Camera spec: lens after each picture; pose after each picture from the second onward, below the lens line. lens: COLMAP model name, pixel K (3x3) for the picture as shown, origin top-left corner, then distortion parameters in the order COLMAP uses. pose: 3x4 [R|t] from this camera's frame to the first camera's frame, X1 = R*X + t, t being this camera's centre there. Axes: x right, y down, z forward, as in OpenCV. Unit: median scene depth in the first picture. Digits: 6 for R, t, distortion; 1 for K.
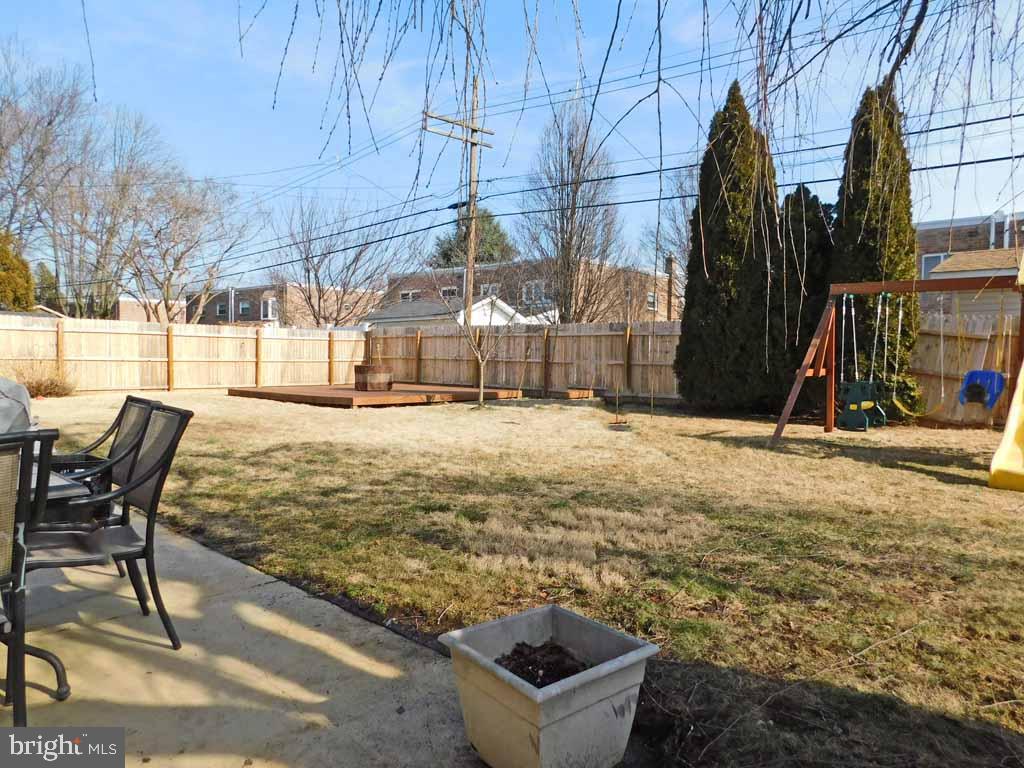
lens RADIAL K [[690.9, 0, 514.3], [0, 690.9, 377.8], [0, 0, 1]] dist [-0.056347, 0.038486]
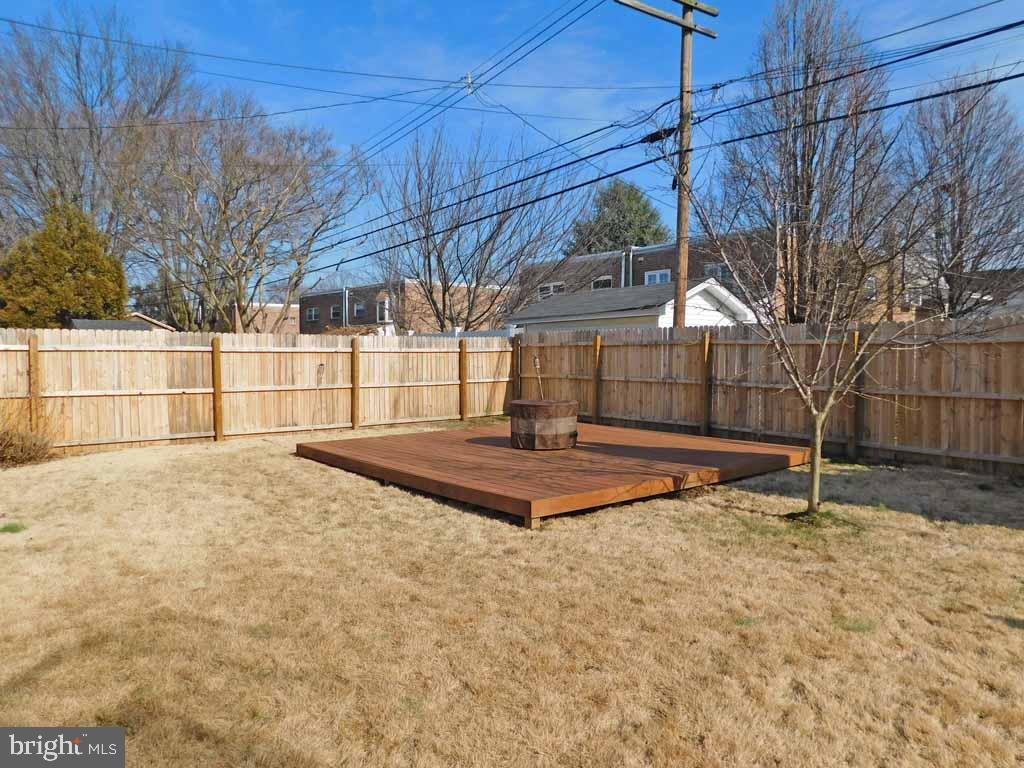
lens RADIAL K [[690.9, 0, 511.7], [0, 690.9, 388.4], [0, 0, 1]] dist [-0.056347, 0.038486]
pose [[0.984953, -0.005627, -0.172730, -0.100777], [0.008560, 0.999832, 0.016238, -0.028963], [0.172610, -0.017473, 0.984835, 0.336899]]
